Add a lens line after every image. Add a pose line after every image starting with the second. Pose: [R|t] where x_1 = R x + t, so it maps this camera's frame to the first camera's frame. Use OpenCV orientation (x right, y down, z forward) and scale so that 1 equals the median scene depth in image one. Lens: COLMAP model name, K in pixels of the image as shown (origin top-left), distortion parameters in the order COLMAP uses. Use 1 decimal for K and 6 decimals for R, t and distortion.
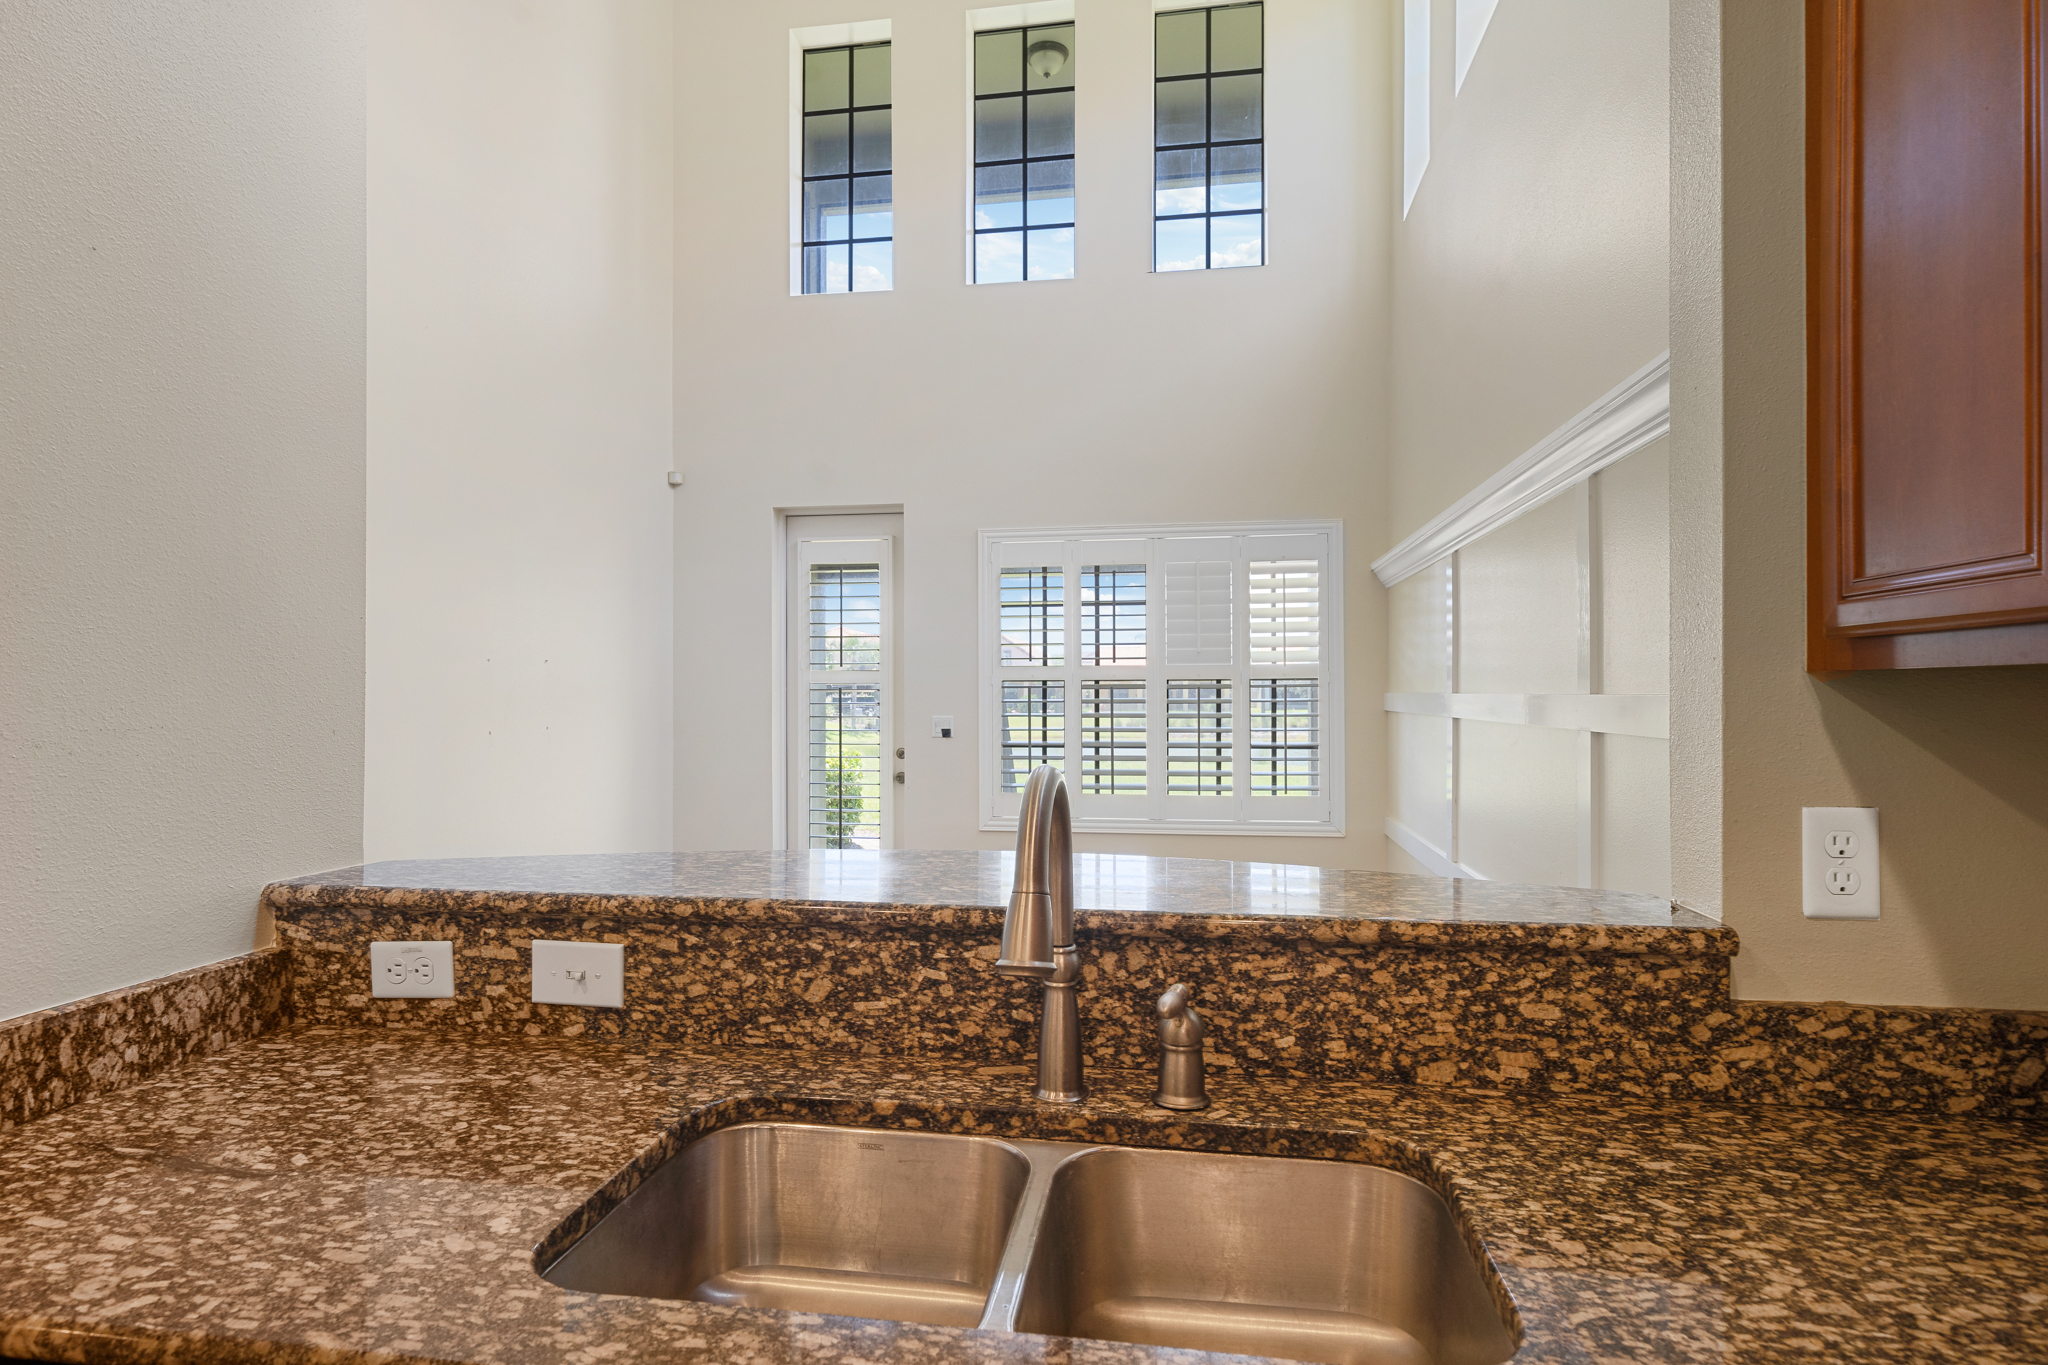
lens RADIAL K [[1071.9, 0, 1022.1], [0, 1071.9, 693.5], [0, 0, 1]] dist [0.001150, 0.000518]
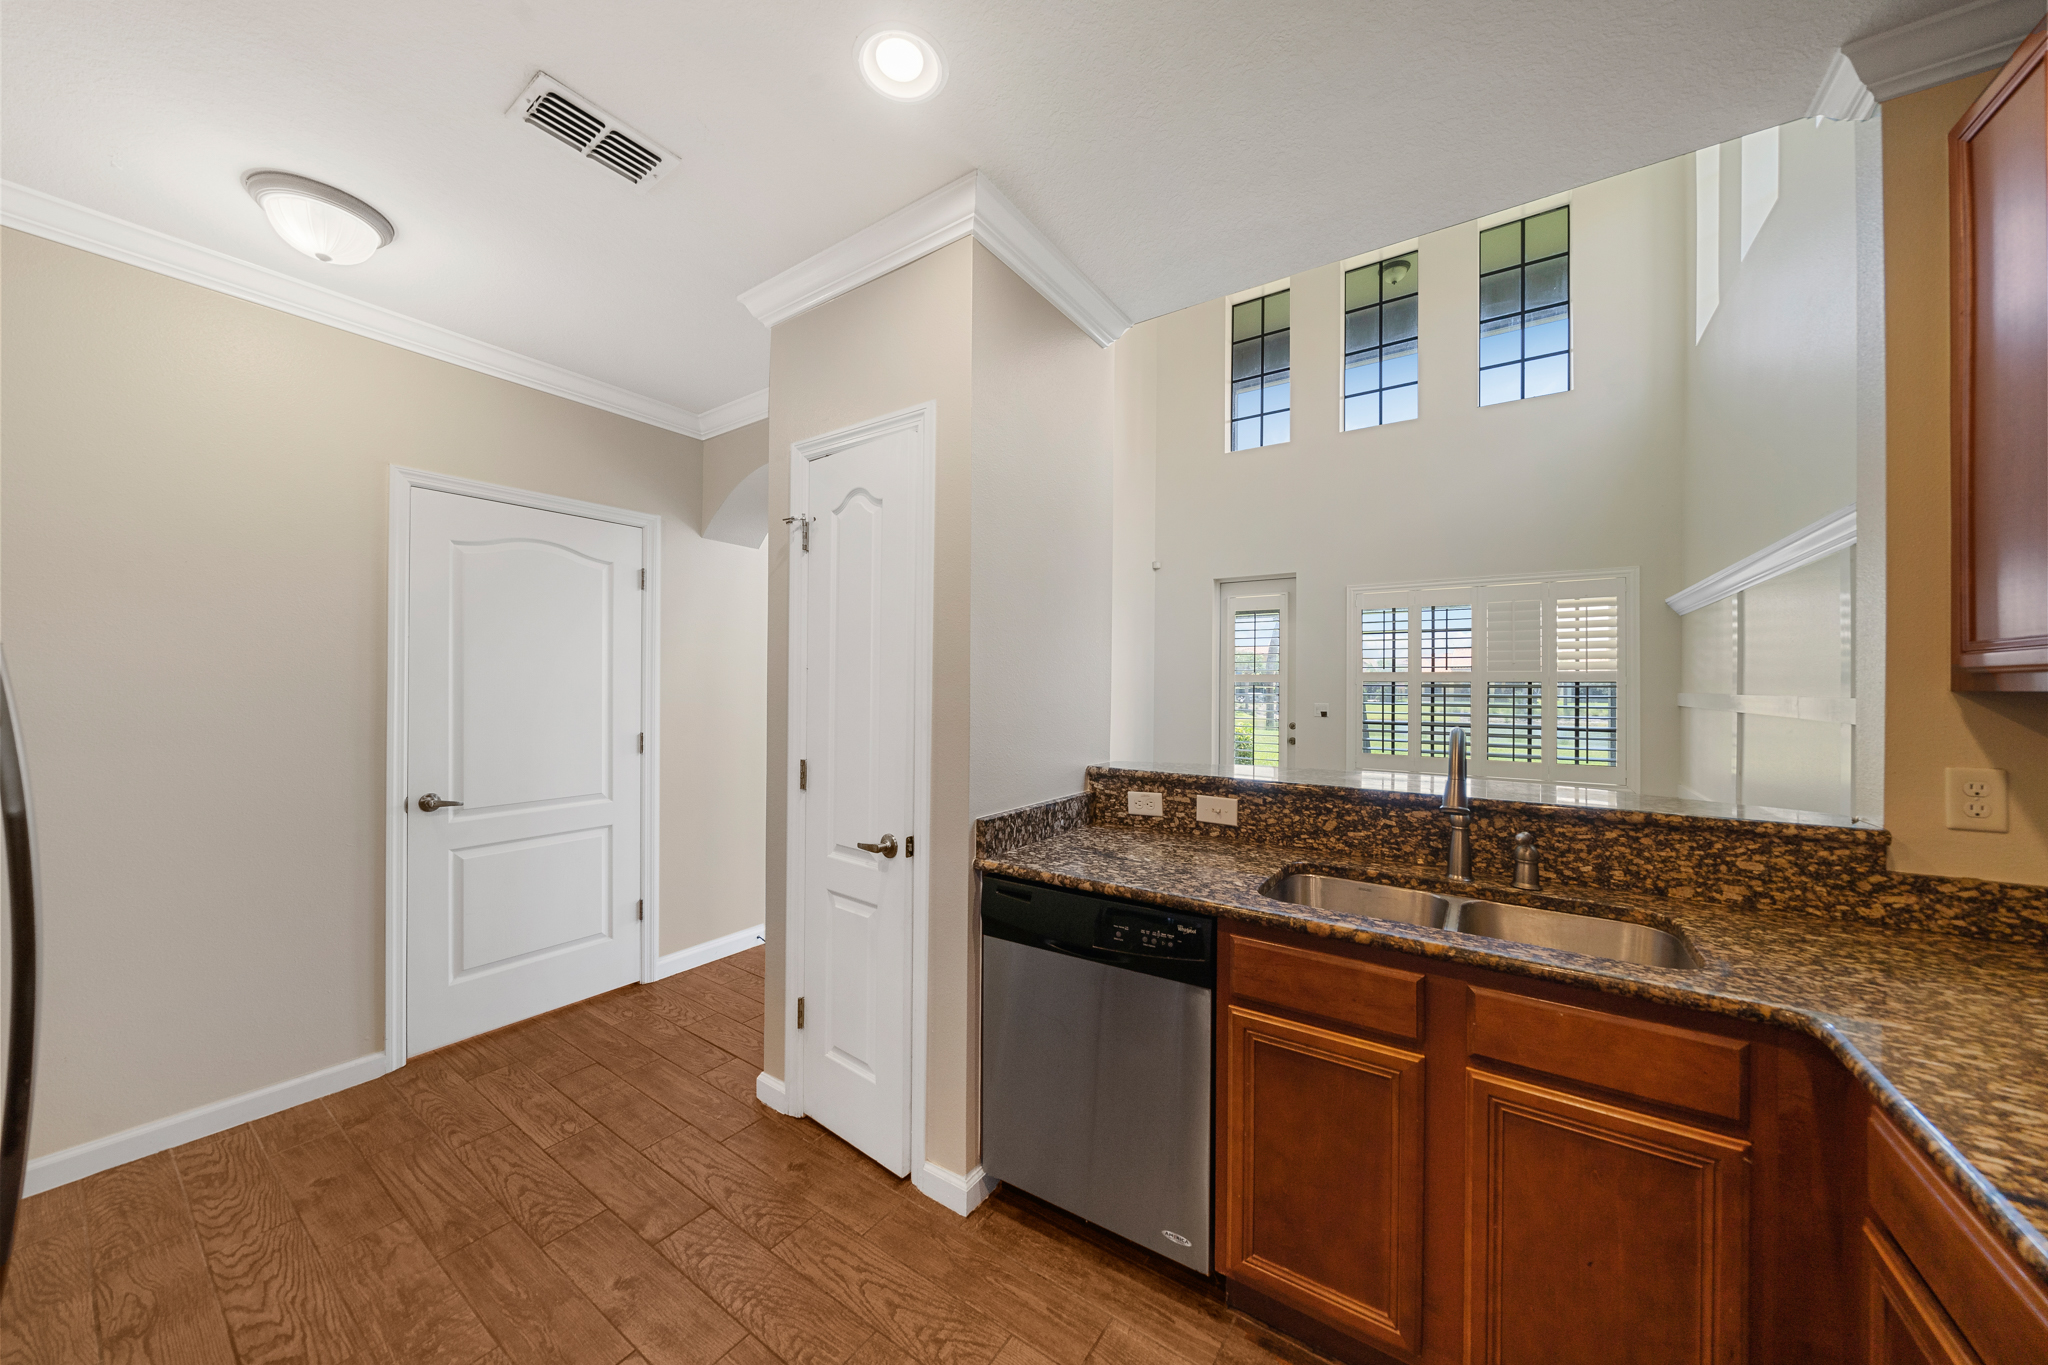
lens RADIAL K [[700.1, 0, 1020.7], [0, 700.1, 682.7], [0, 0, 1]] dist [-0.010193, 0.001477]
pose [[0.903749, 0.008031, -0.427987, -0.159095], [-0.009622, 0.999952, -0.001555, -0.016271], [0.427954, 0.005524, 0.903784, -0.640753]]
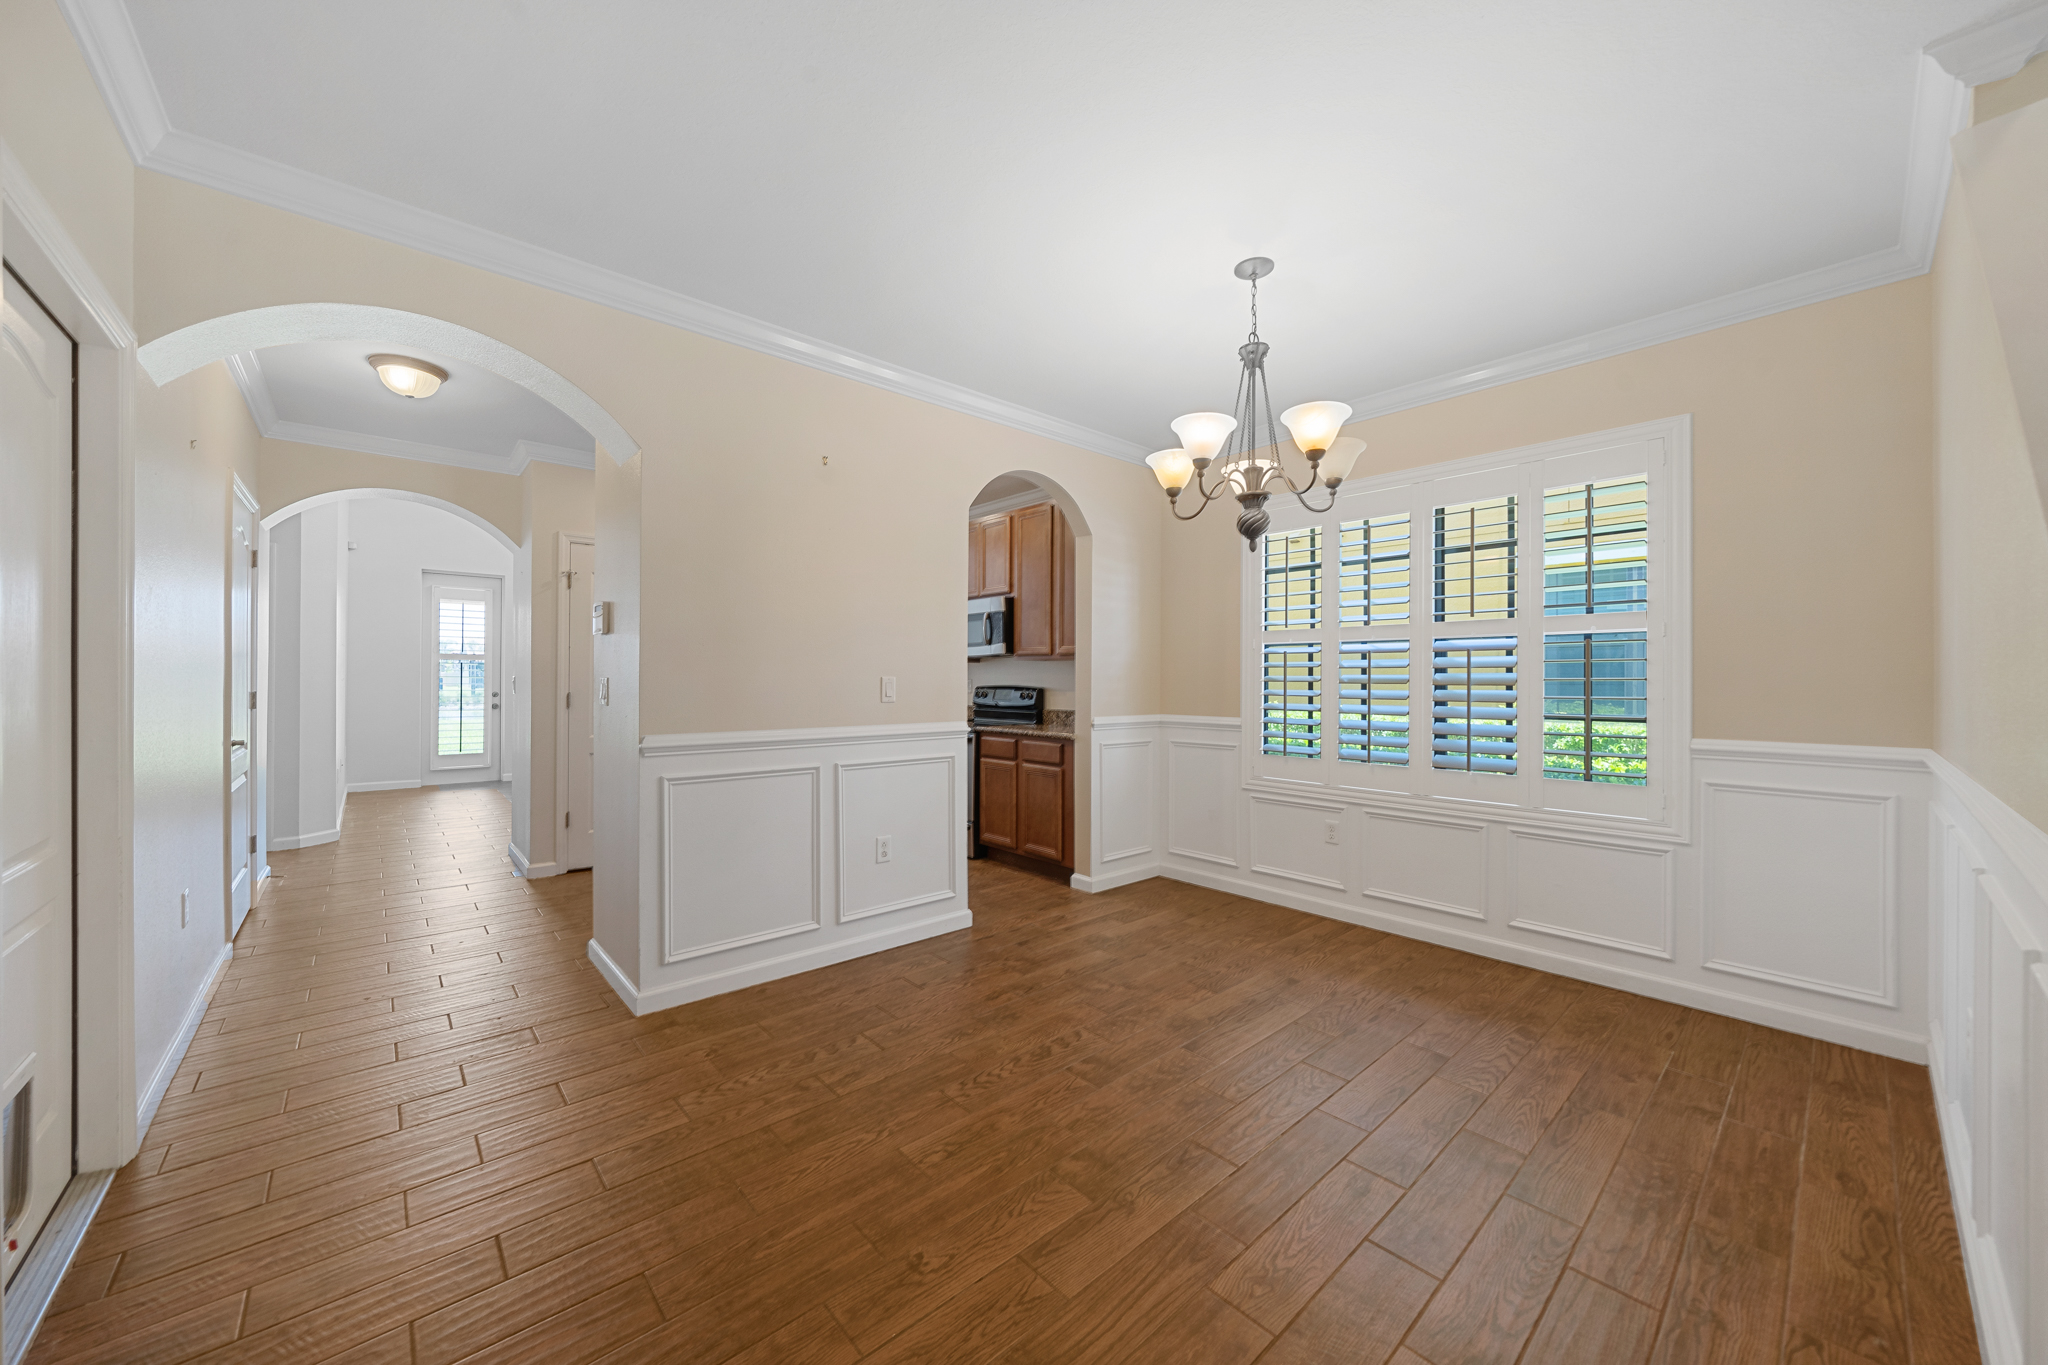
lens RADIAL K [[740.9, 0, 1014.0], [0, 740.9, 668.8], [0, 0, 1]] dist [0.001460, 0.000152]
pose [[0.638348, 0.018708, 0.769521, -2.898849], [-0.011122, 0.999824, -0.015082, 0.087140], [-0.769668, 0.001069, 0.638444, -3.414568]]
